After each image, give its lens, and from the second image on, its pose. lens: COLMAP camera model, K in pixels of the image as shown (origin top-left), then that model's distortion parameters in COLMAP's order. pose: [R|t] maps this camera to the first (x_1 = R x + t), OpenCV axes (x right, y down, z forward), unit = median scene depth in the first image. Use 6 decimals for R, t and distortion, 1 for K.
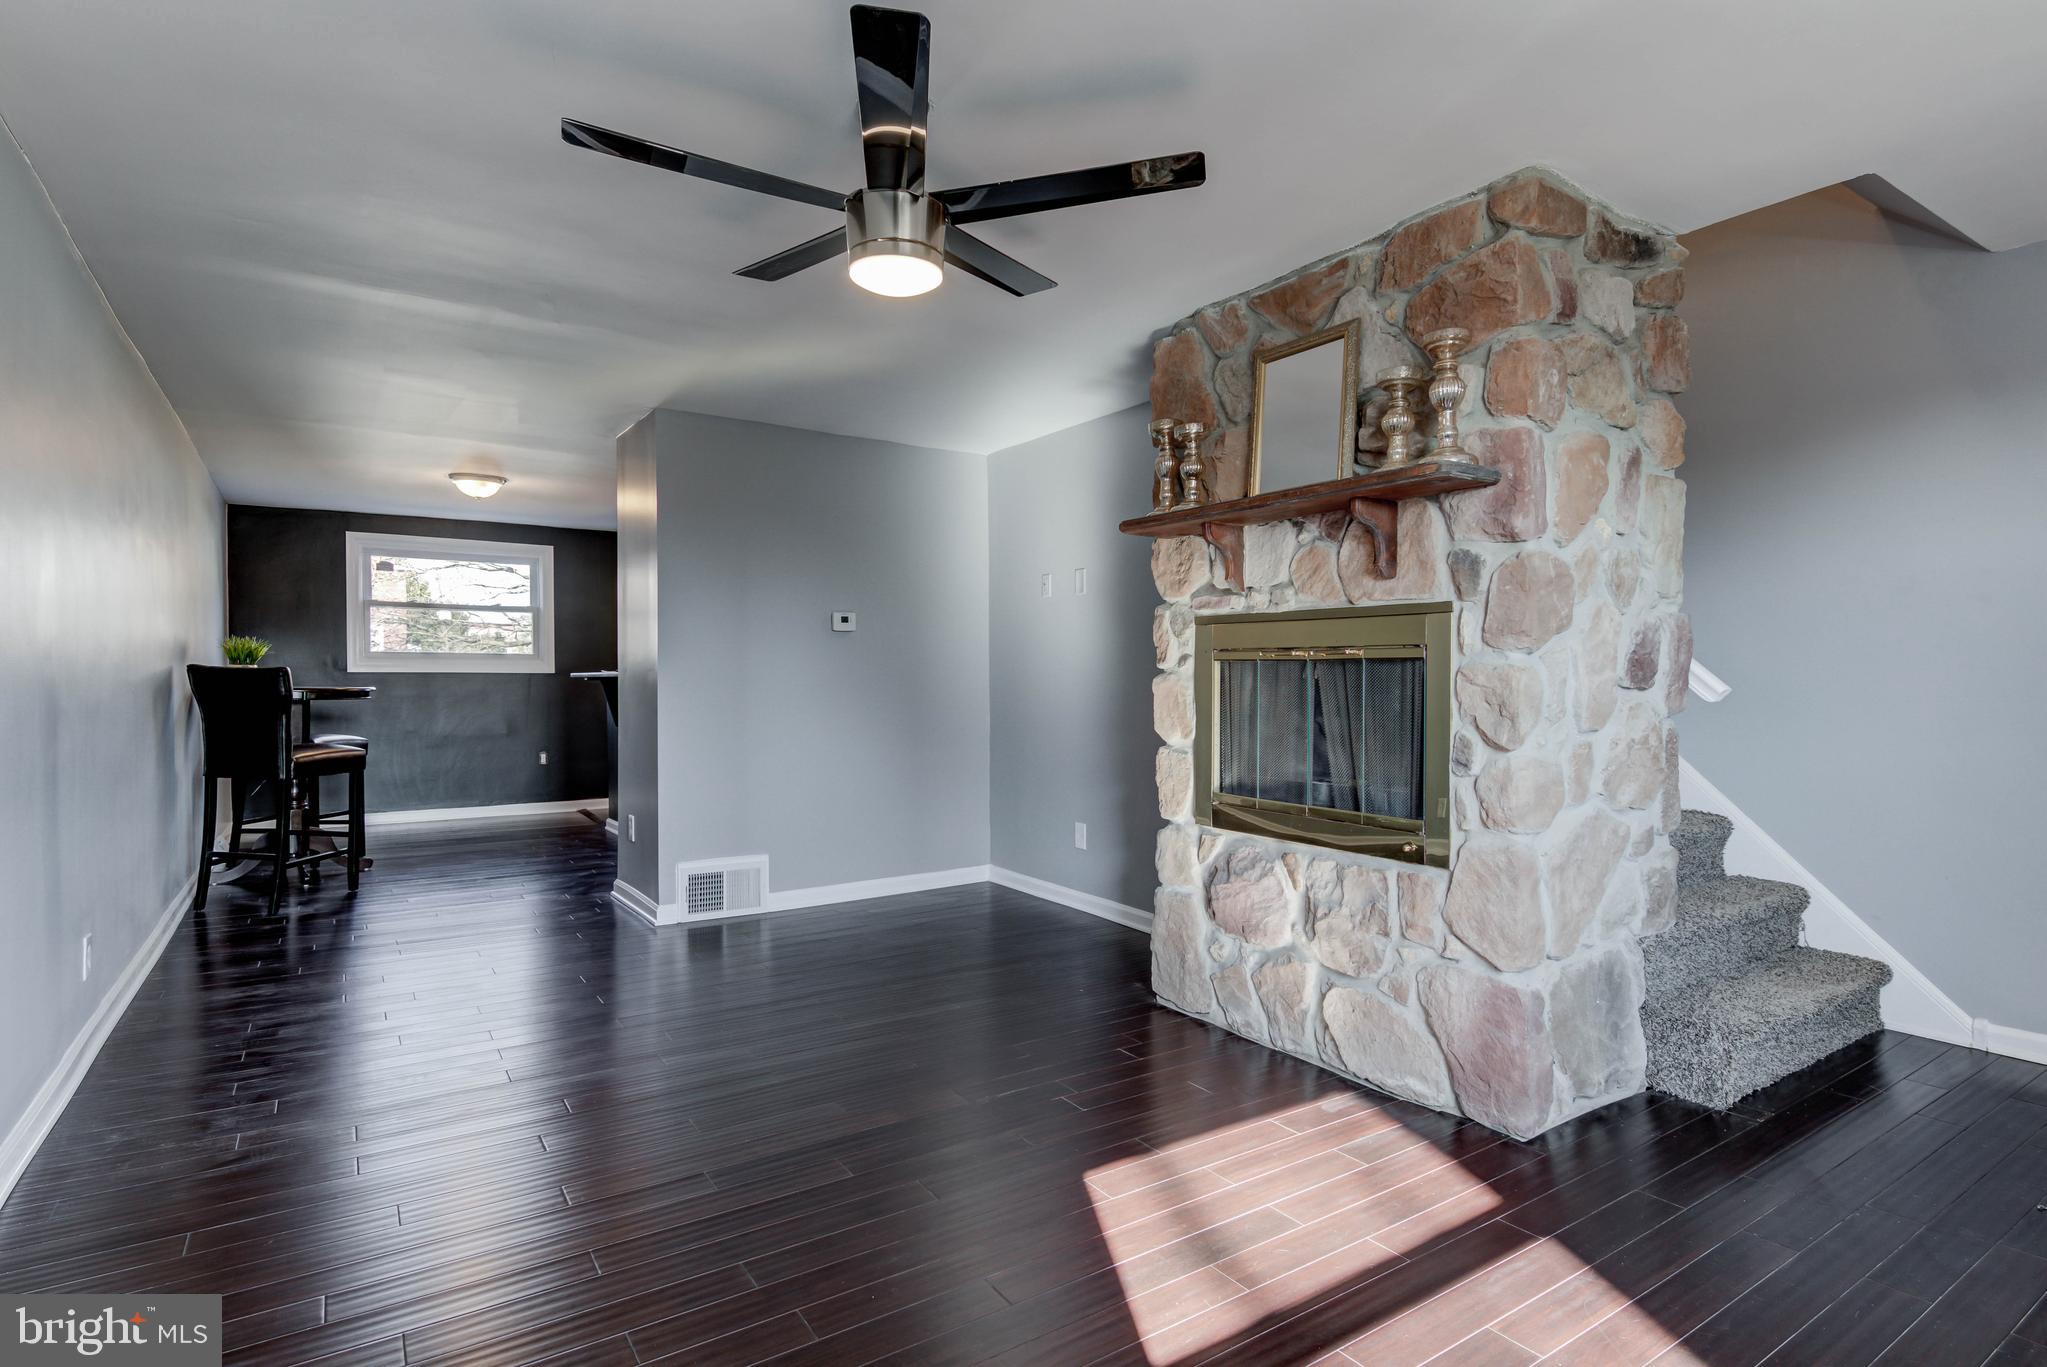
lens RADIAL K [[1021.3, 0, 1017.2], [0, 1021.3, 691.7], [0, 0, 1]] dist [0.016485, -0.006142]
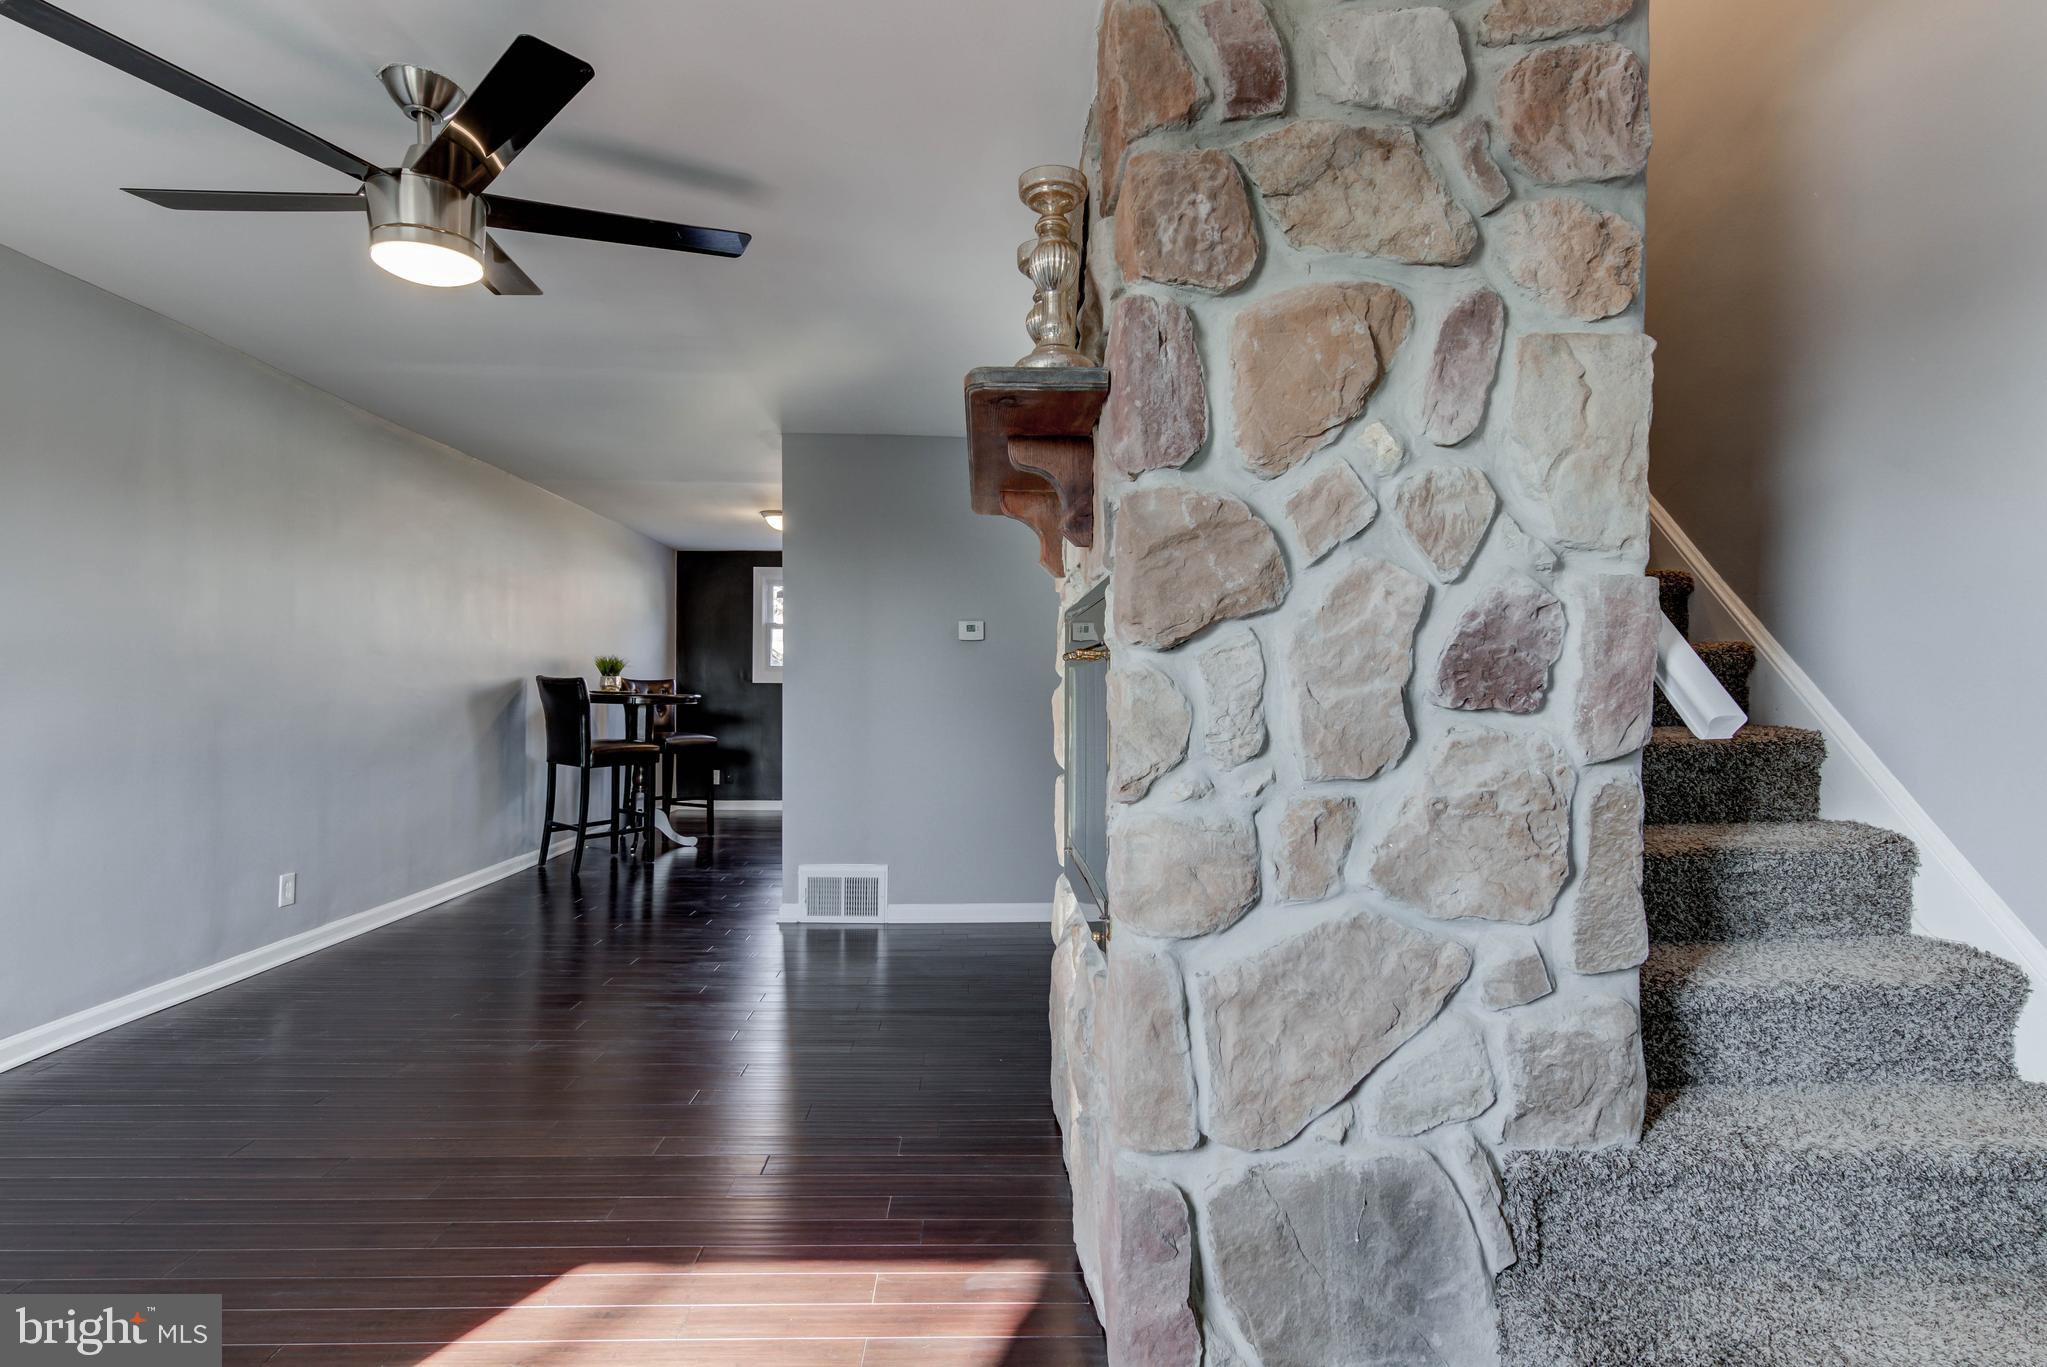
lens RADIAL K [[1021.3, 0, 1017.2], [0, 1021.3, 691.7], [0, 0, 1]] dist [0.016485, -0.006142]
pose [[0.855489, 0.007831, -0.517761, 0.412793], [-0.015158, 0.999836, -0.009923, -0.002466], [0.517598, 0.016337, 0.855468, 0.228486]]
